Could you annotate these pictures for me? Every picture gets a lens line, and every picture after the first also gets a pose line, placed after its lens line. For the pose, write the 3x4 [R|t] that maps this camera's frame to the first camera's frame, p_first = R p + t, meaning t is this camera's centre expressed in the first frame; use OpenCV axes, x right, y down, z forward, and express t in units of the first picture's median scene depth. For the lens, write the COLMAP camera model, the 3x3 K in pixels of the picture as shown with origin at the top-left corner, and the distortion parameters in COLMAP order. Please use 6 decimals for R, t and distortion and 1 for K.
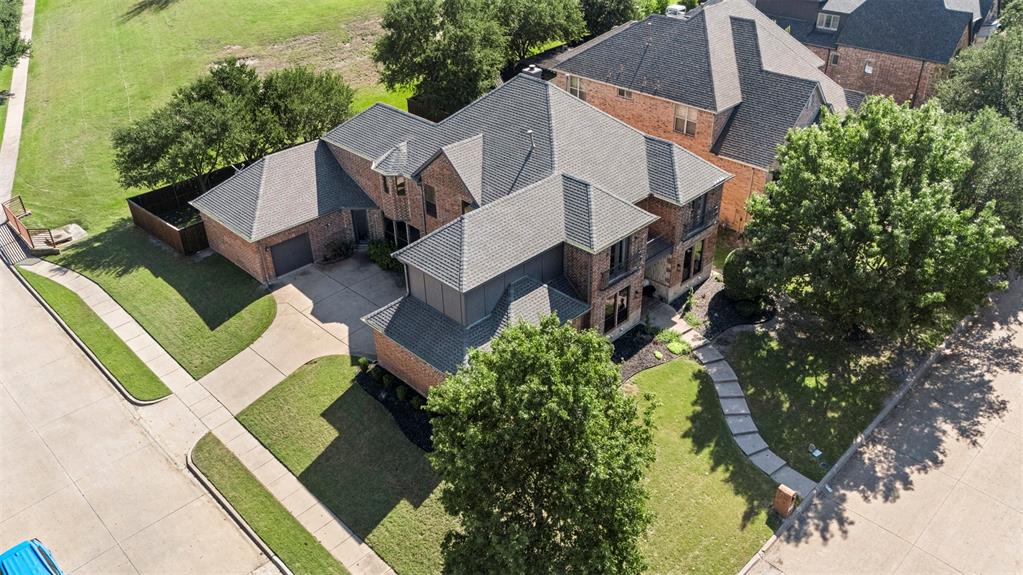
lens RADIAL K [[760.6, 0, 513.1], [0, 760.6, 286.7], [0, 0, 1]] dist [0.042222, -0.020064]
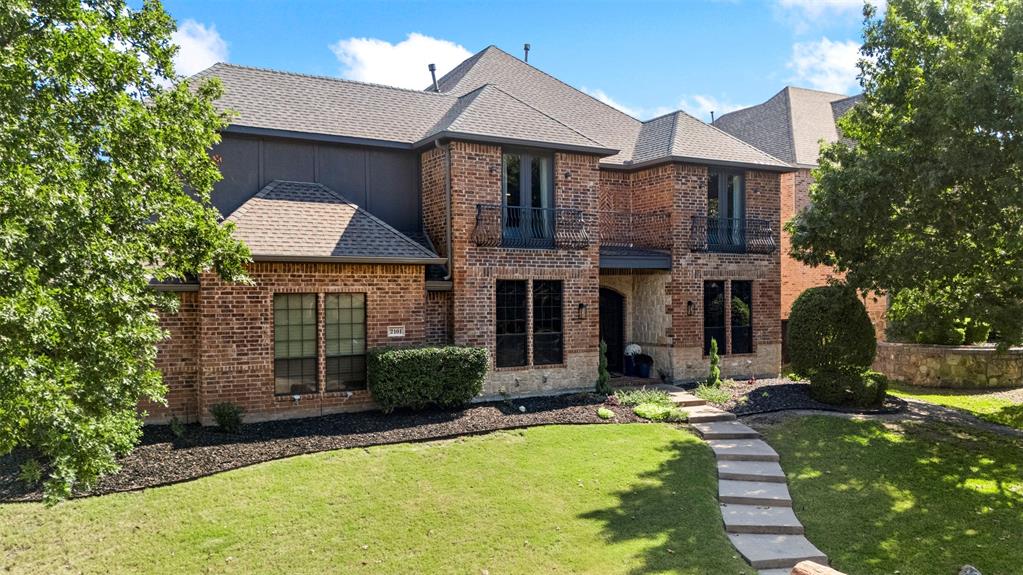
lens RADIAL K [[760.6, 0, 519.1], [0, 760.6, 293.6], [0, 0, 1]] dist [0.042222, -0.020064]
pose [[0.964362, 0.007673, -0.264474, 0.252424], [-0.142166, 0.858053, -0.493491, 0.255830], [0.223146, 0.513504, 0.828565, 0.546709]]
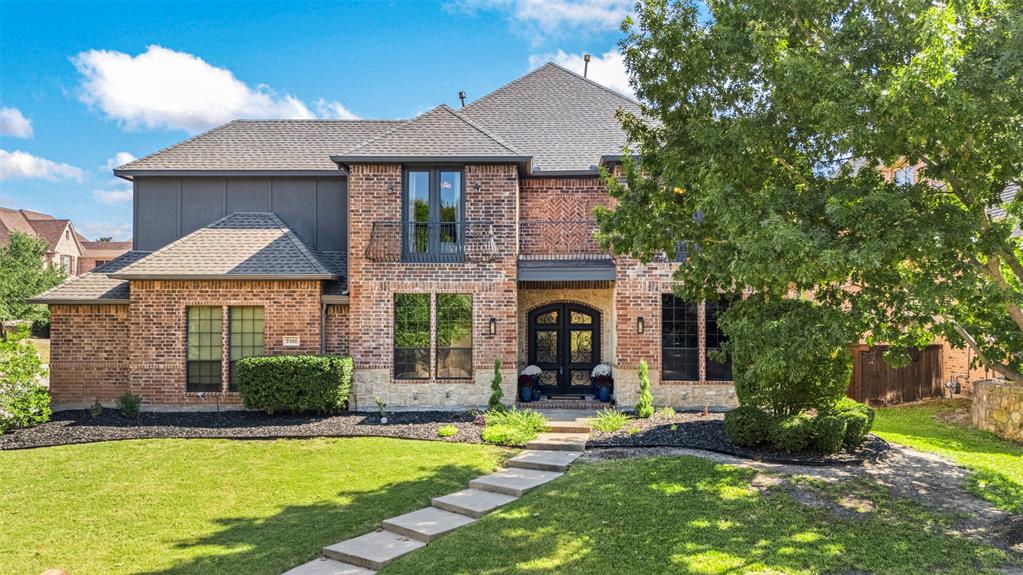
lens RADIAL K [[760.6, 0, 508.1], [0, 760.6, 288.2], [0, 0, 1]] dist [0.042222, -0.020064]
pose [[0.696114, -0.009300, -0.717871, 0.516712], [-0.378061, 0.845295, -0.377553, 0.170637], [0.610324, 0.534219, 0.584906, 0.688111]]
